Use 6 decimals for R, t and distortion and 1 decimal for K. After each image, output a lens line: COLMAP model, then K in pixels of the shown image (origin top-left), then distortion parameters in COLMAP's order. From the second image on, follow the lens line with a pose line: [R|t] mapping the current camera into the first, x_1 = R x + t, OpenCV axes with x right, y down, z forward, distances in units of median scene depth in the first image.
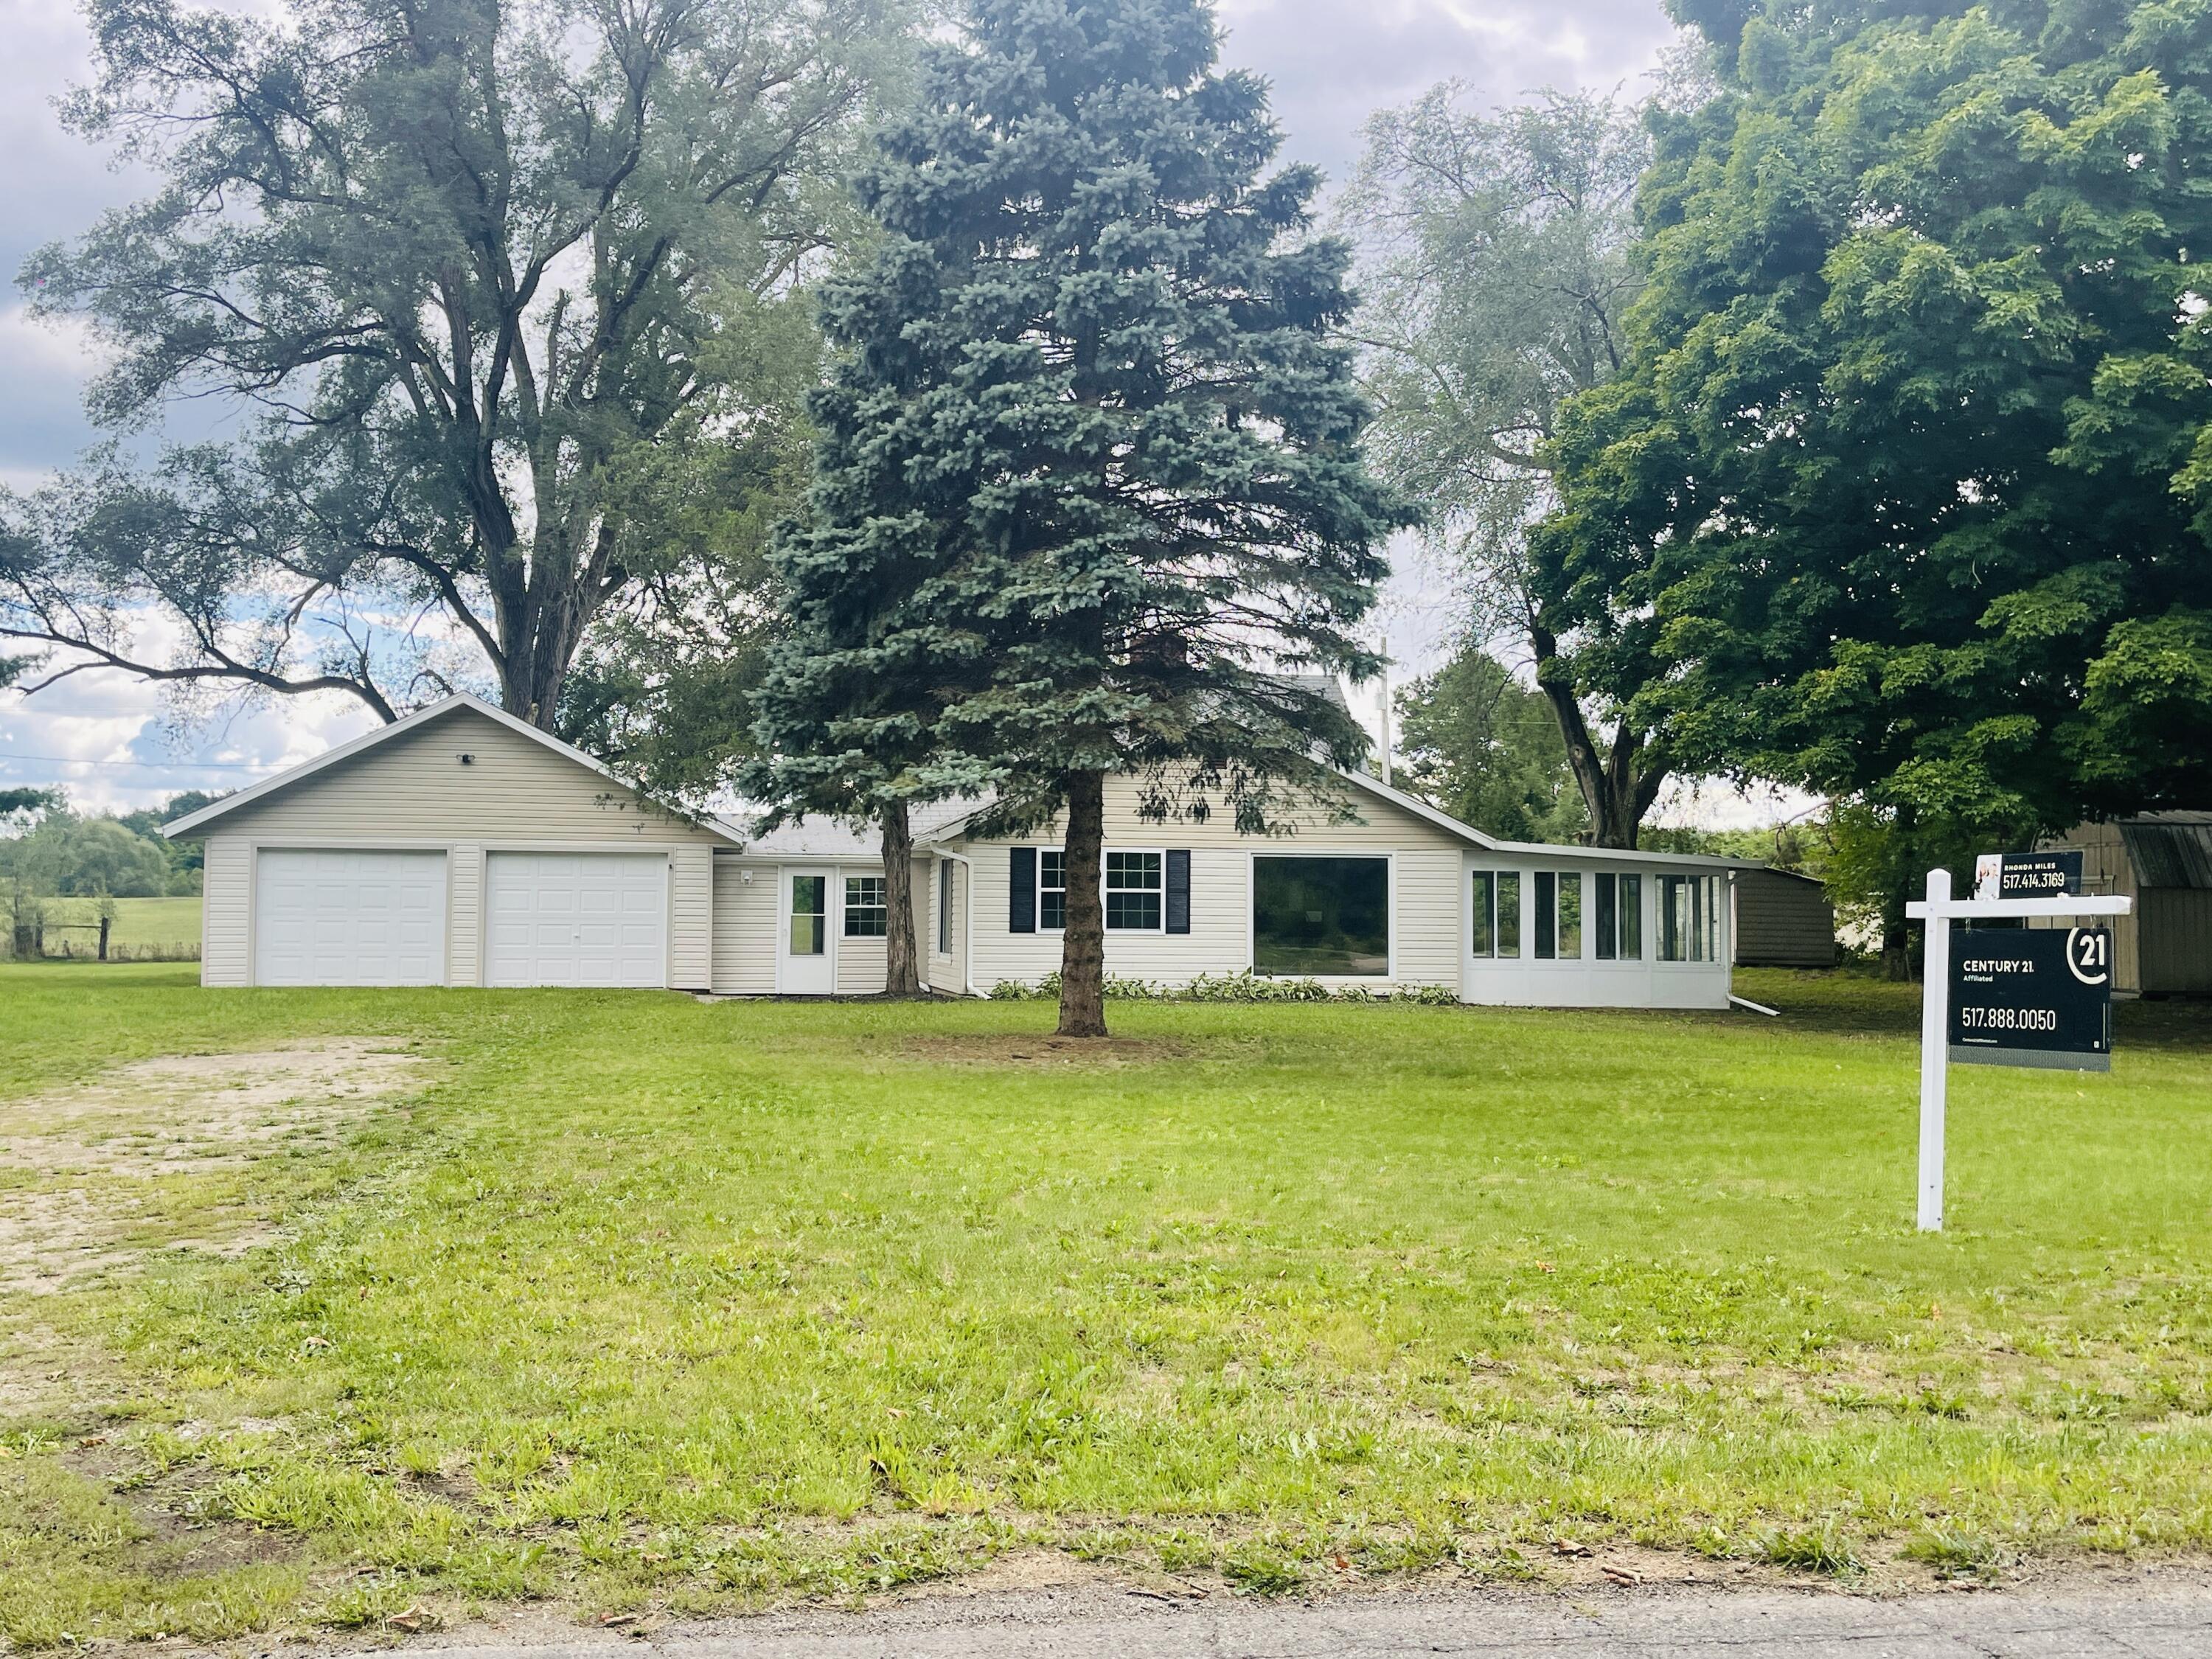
lens RADIAL K [[2136.2, 0, 1107.5], [0, 2136.2, 835.3], [0, 0, 1]] dist [-0.011311, 0.000000]
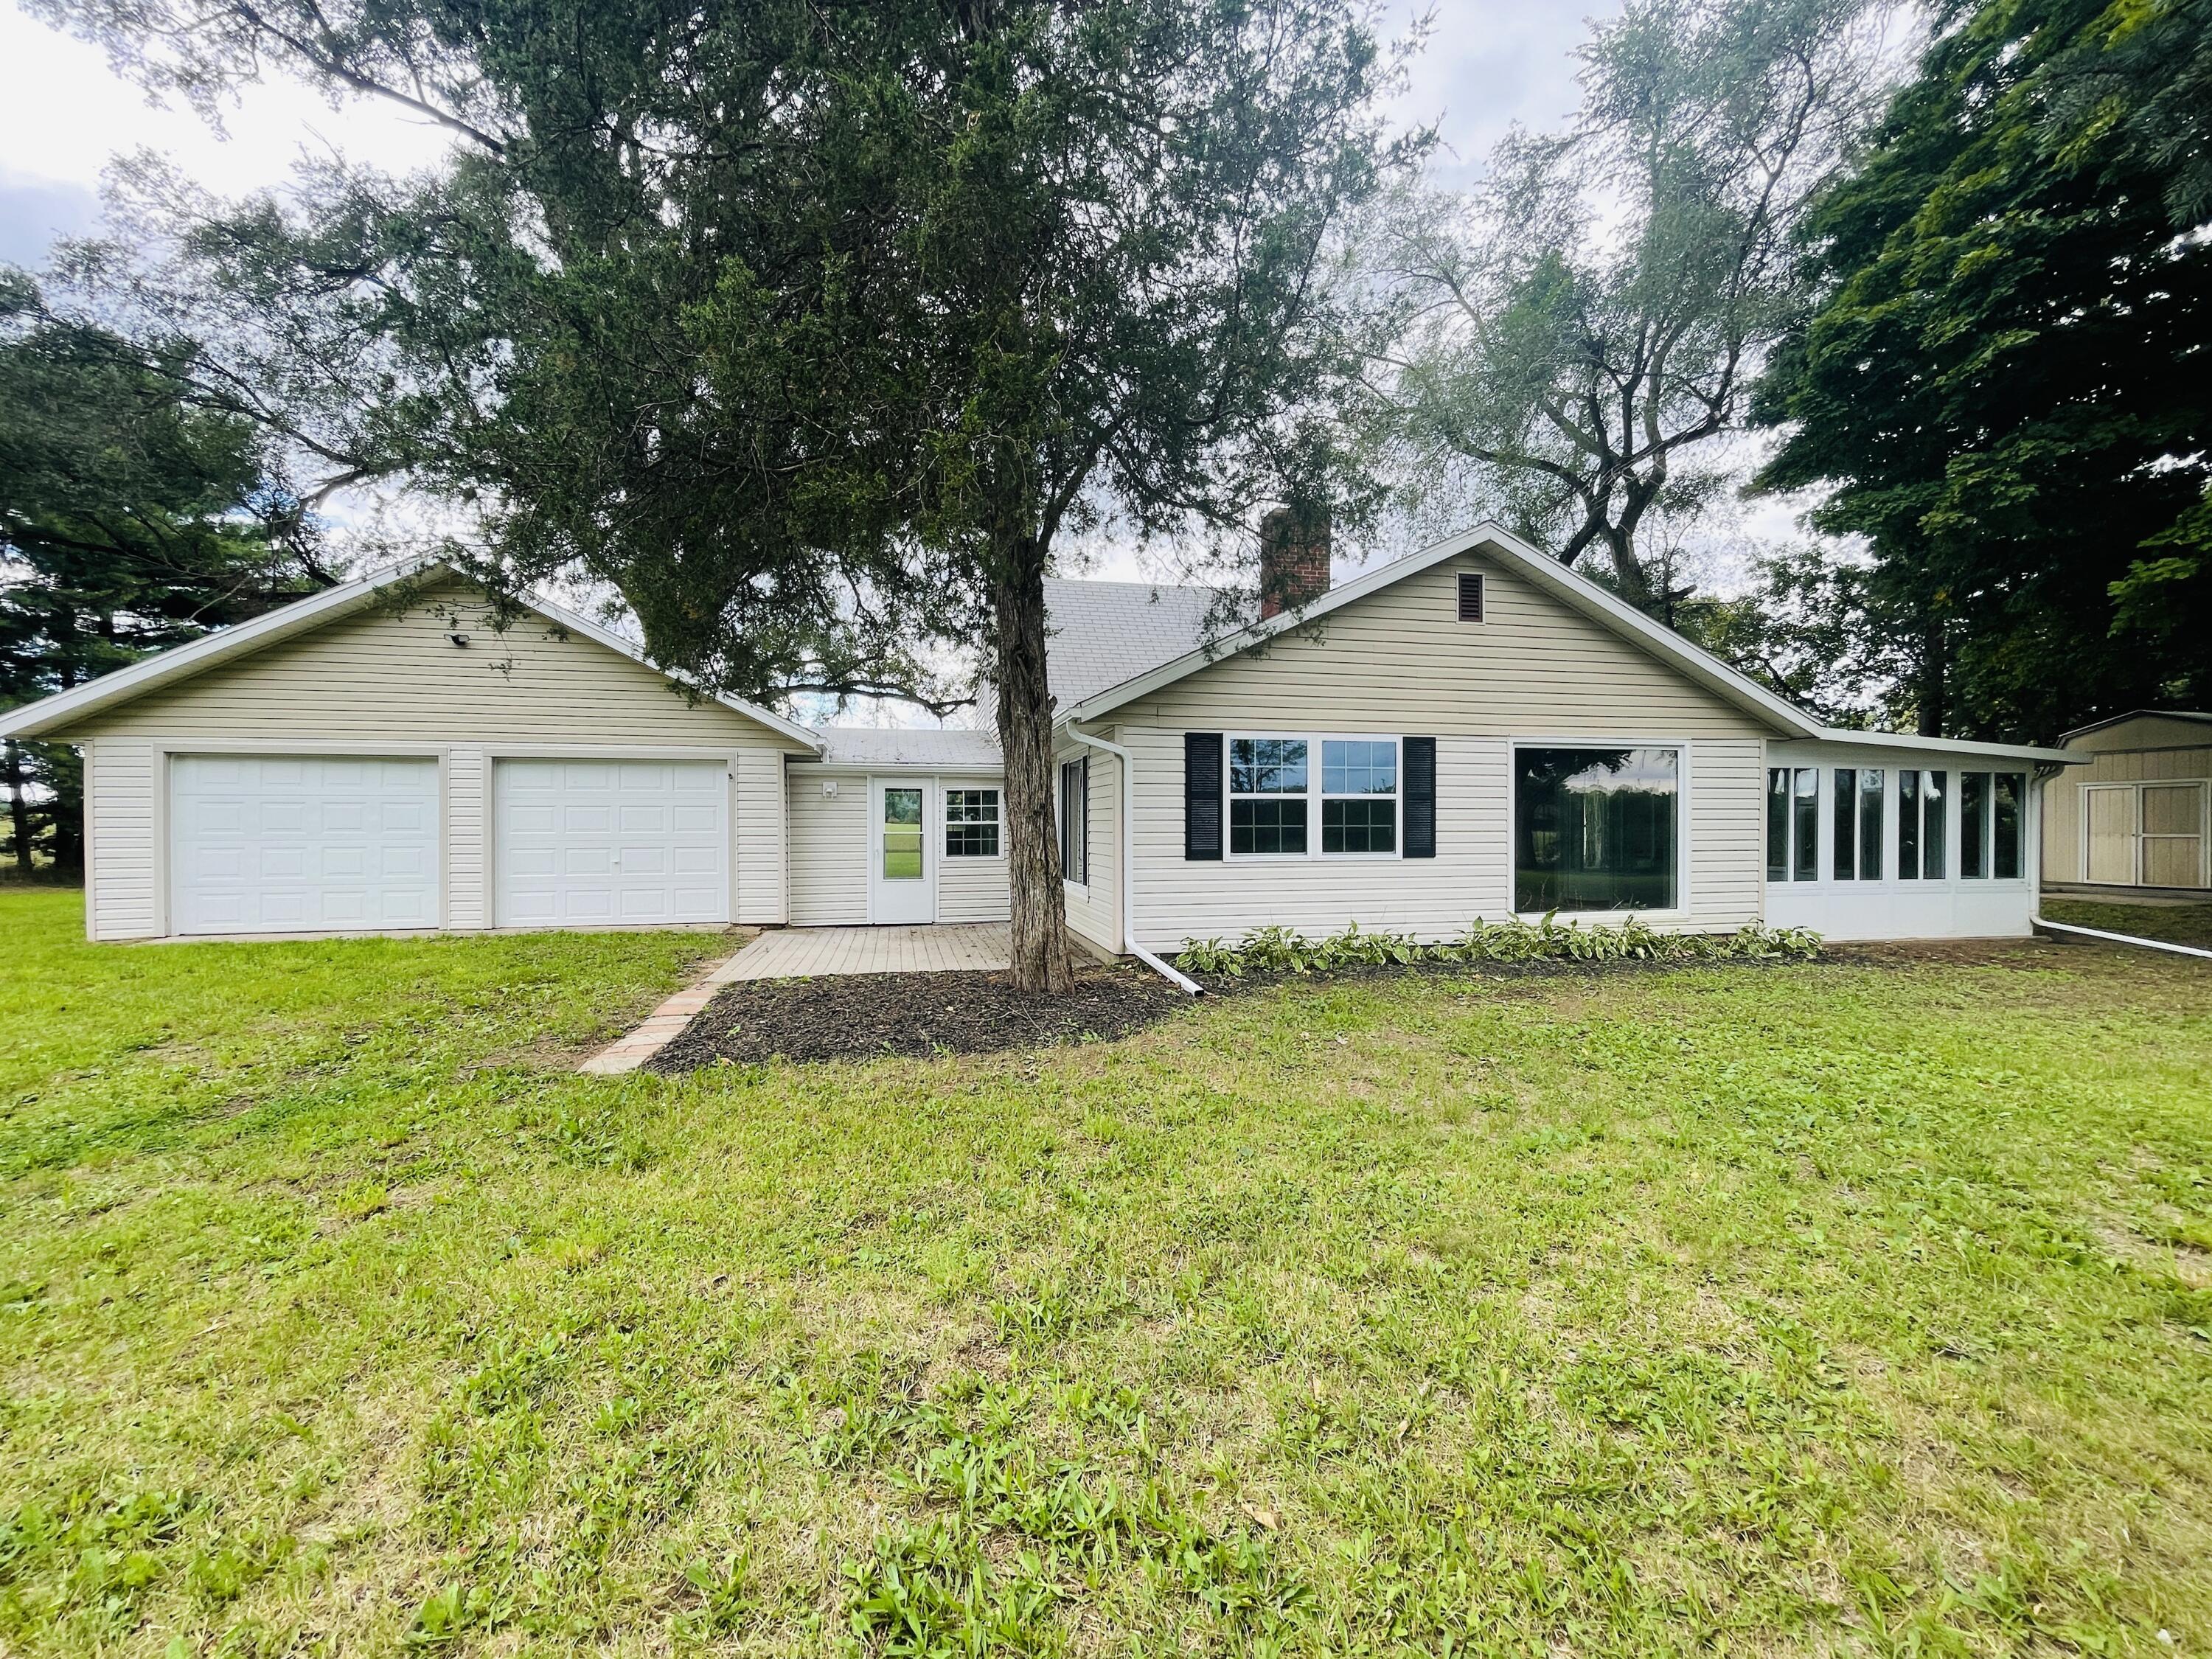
lens RADIAL K [[887.8, 0, 1095.4], [0, 887.8, 832.2], [0, 0, 1]] dist [0.000131, -0.000954]
pose [[0.999622, -0.009148, 0.025937, -0.078806], [0.007940, 0.998896, 0.046309, 0.023077], [-0.026332, -0.046086, 0.998590, 0.703228]]
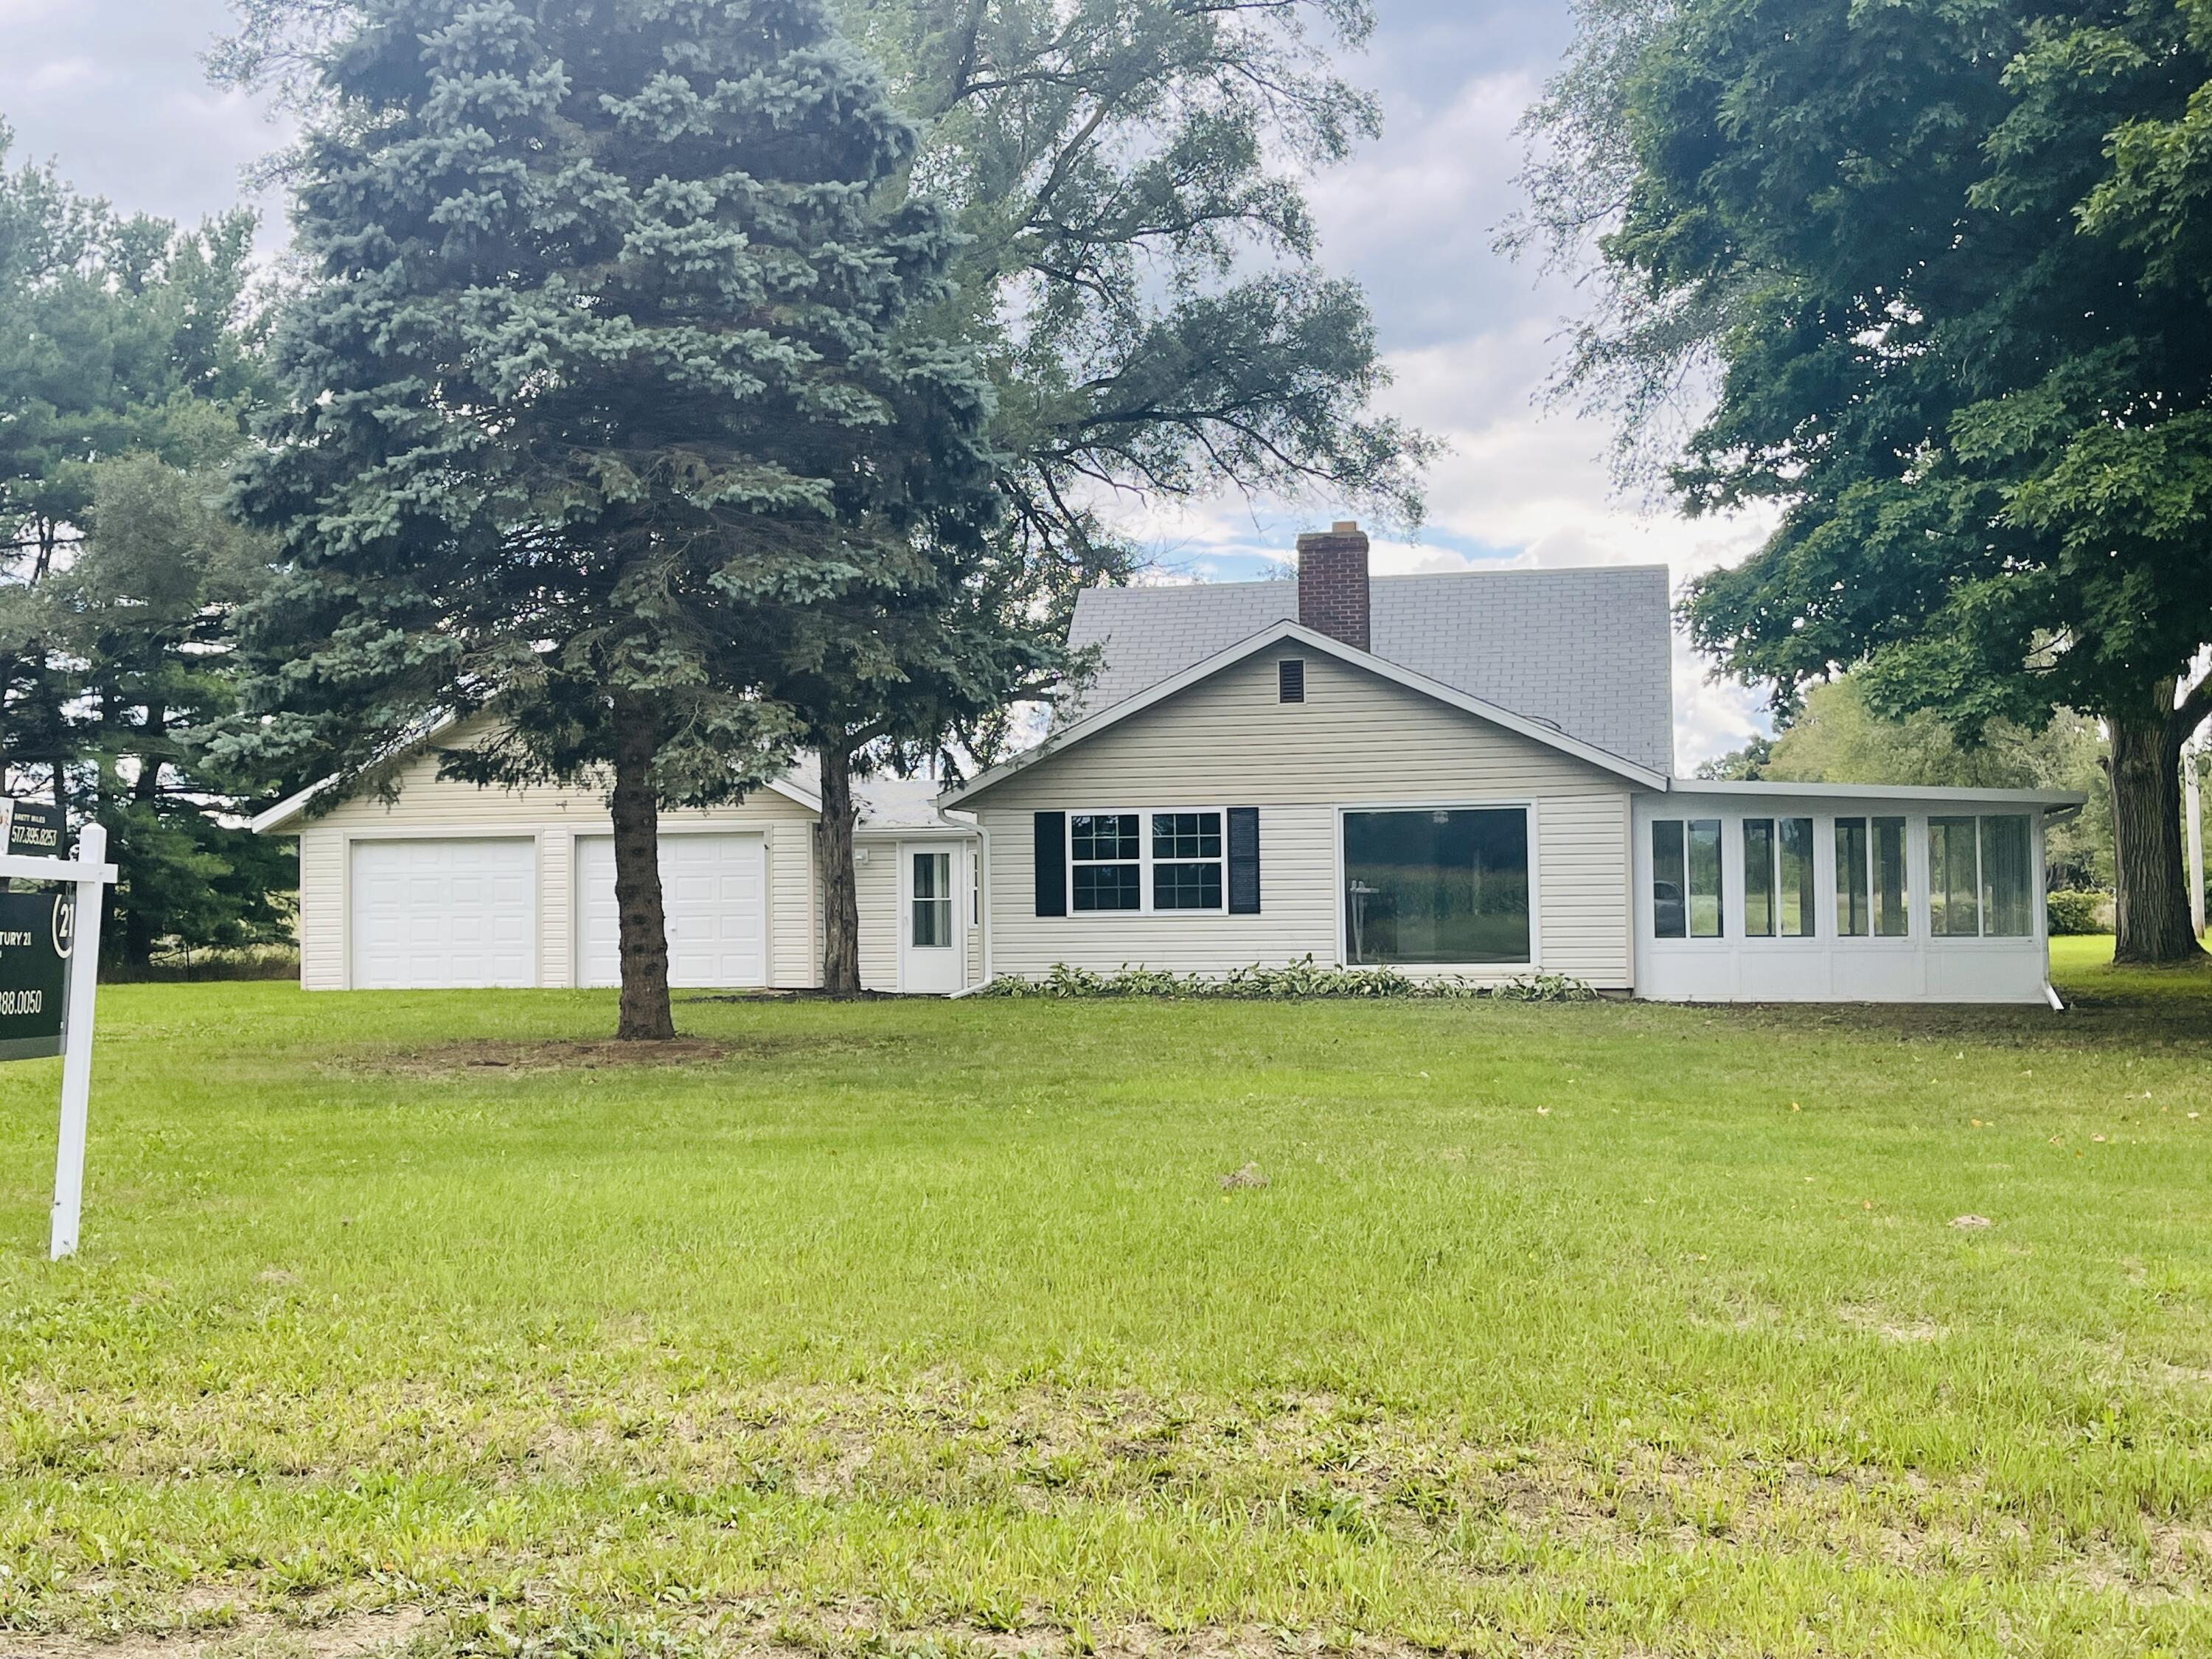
lens RADIAL K [[2647.4, 0, 1110.5], [0, 2647.4, 817.9], [0, 0, 1]] dist [0.002032, 0.000000]
pose [[0.922199, -0.032901, -0.385314, 0.362121], [0.035311, 0.999376, -0.000821, 0.009426], [0.385101, -0.012849, 0.922785, 0.071527]]
